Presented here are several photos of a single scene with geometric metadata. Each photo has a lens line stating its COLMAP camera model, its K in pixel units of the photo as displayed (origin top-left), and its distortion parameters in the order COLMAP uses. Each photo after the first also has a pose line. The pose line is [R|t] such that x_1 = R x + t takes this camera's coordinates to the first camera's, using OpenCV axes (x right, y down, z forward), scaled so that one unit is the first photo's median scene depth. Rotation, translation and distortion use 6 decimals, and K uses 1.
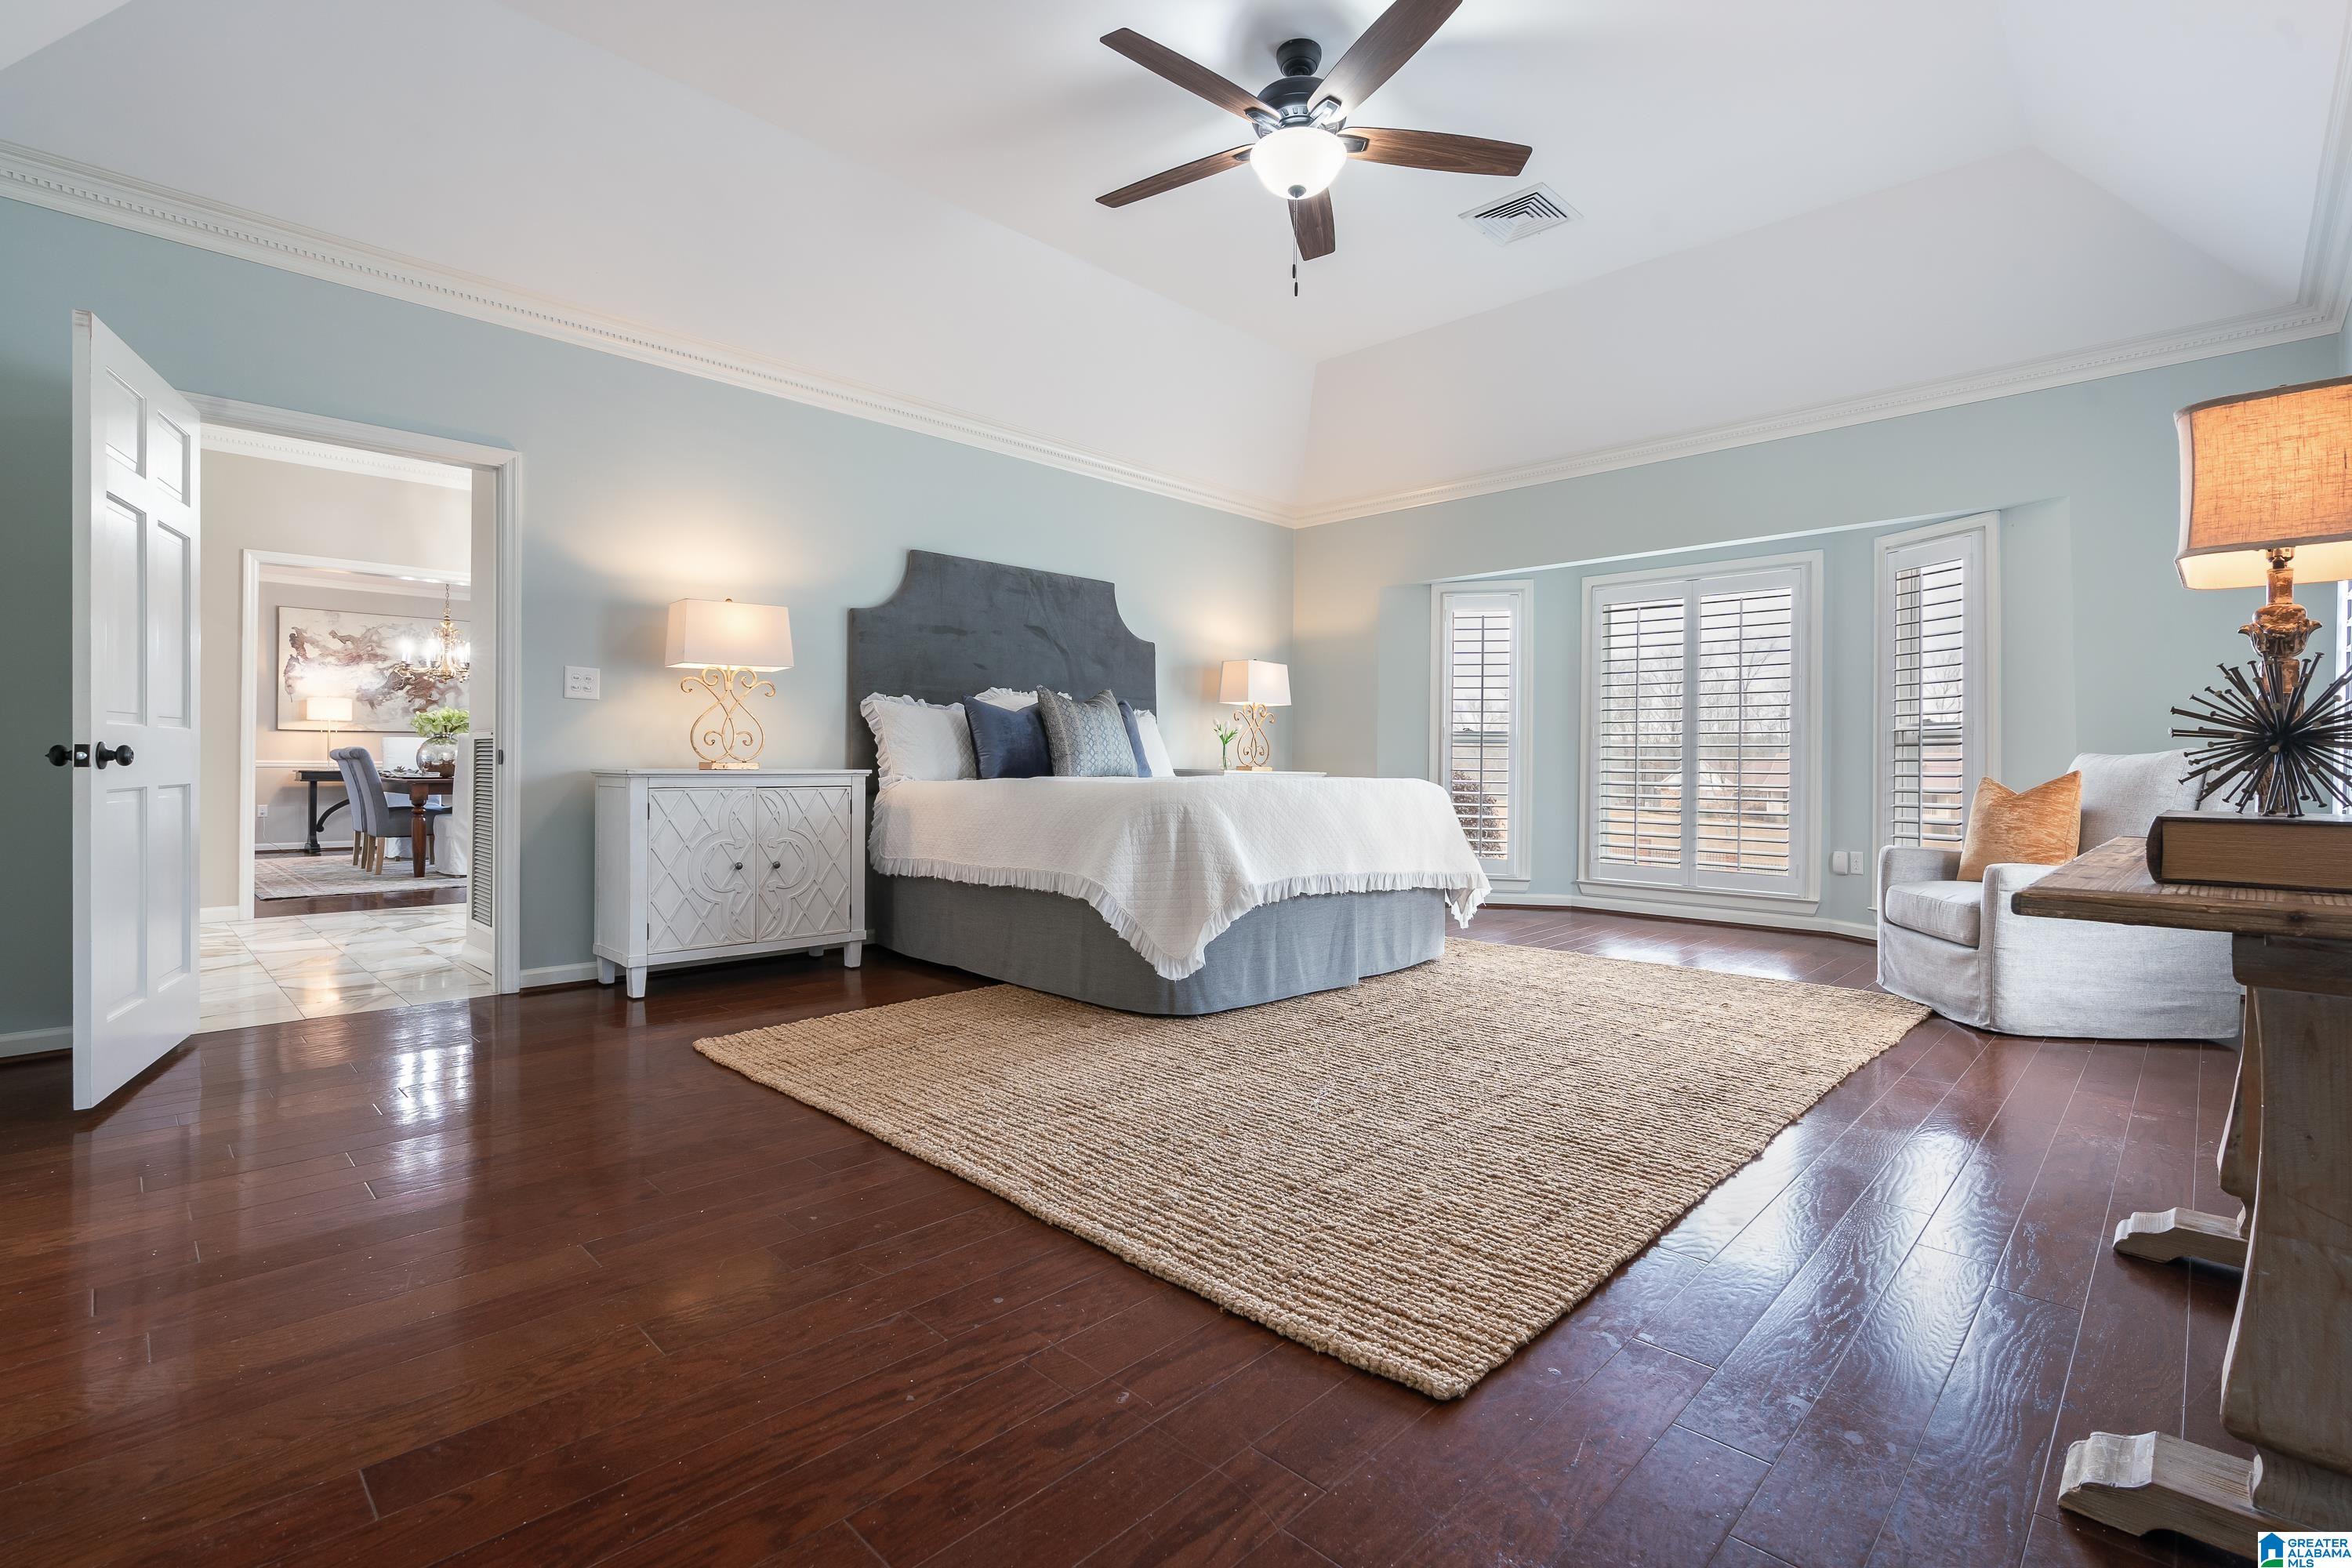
lens RADIAL K [[1070.6, 0, 1177.3], [0, 1070.6, 770.8], [0, 0, 1]] dist [-0.011485, 0.003236]
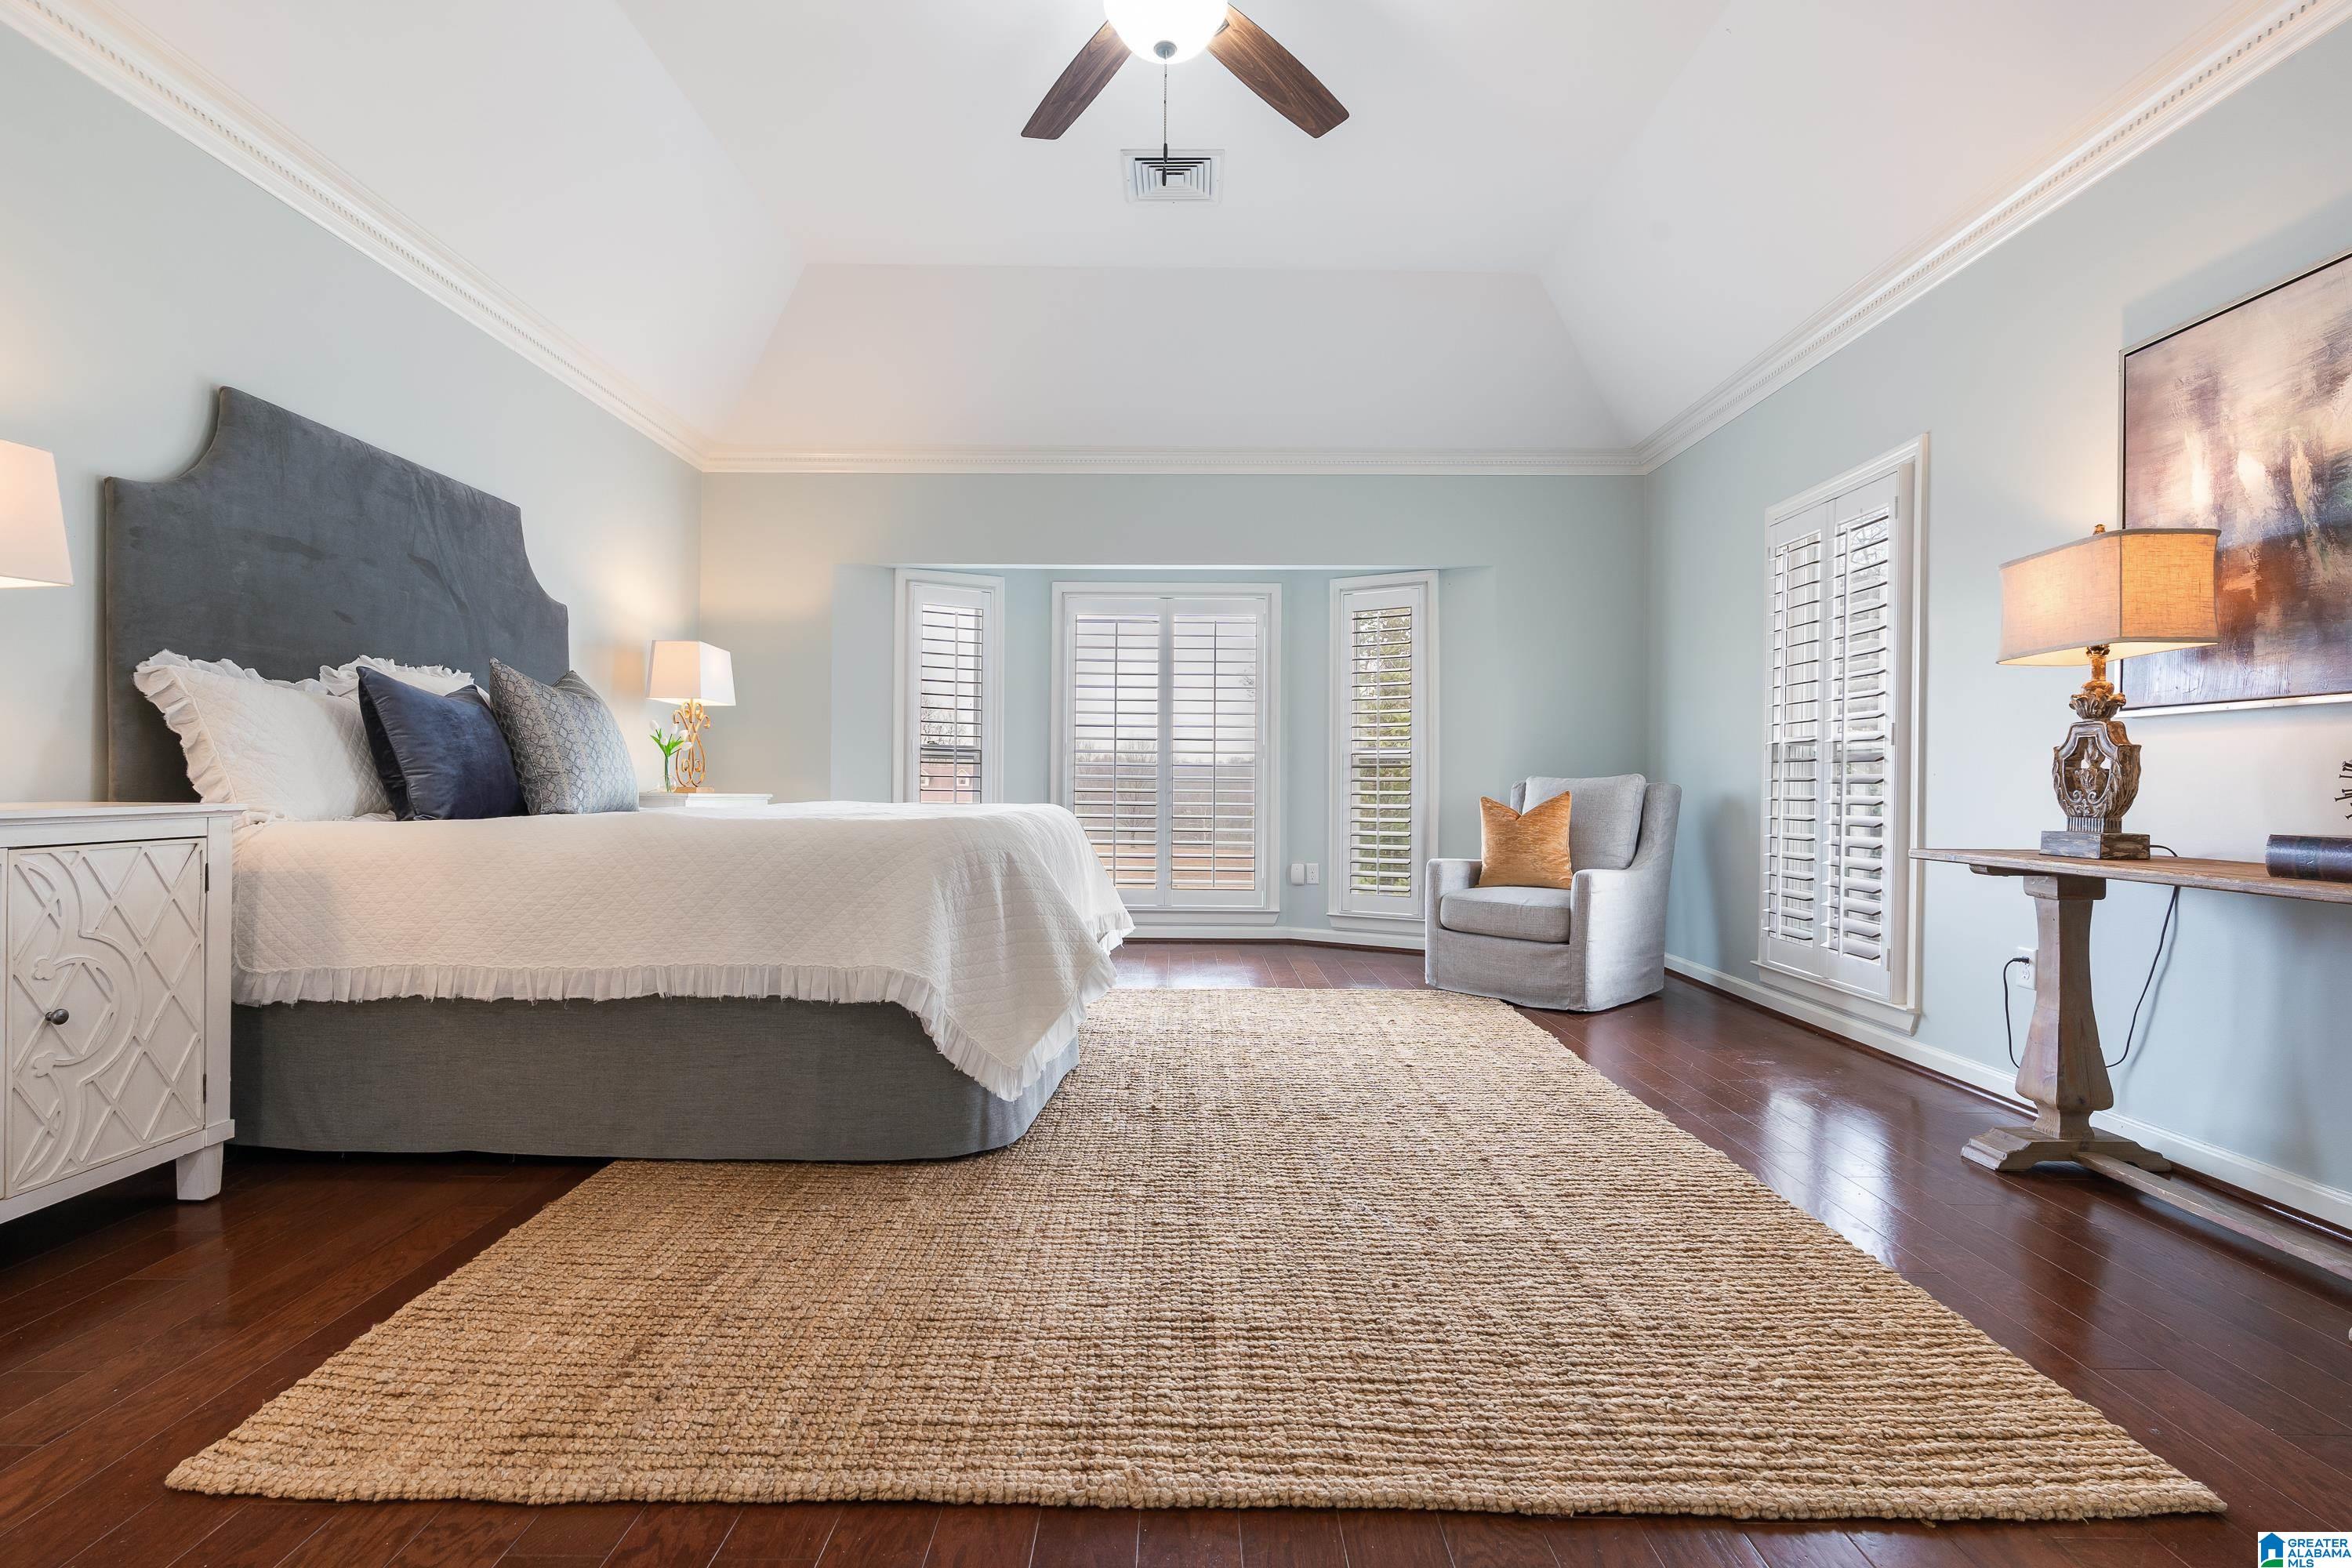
lens RADIAL K [[1151.9, 0, 1171.0], [0, 1151.9, 783.6], [0, 0, 1]] dist [-0.002183, -0.000133]
pose [[0.720020, -0.003033, 0.693947, -0.360845], [0.002002, 0.999995, 0.002293, -0.011224], [-0.693951, -0.000262, 0.720023, 0.306996]]
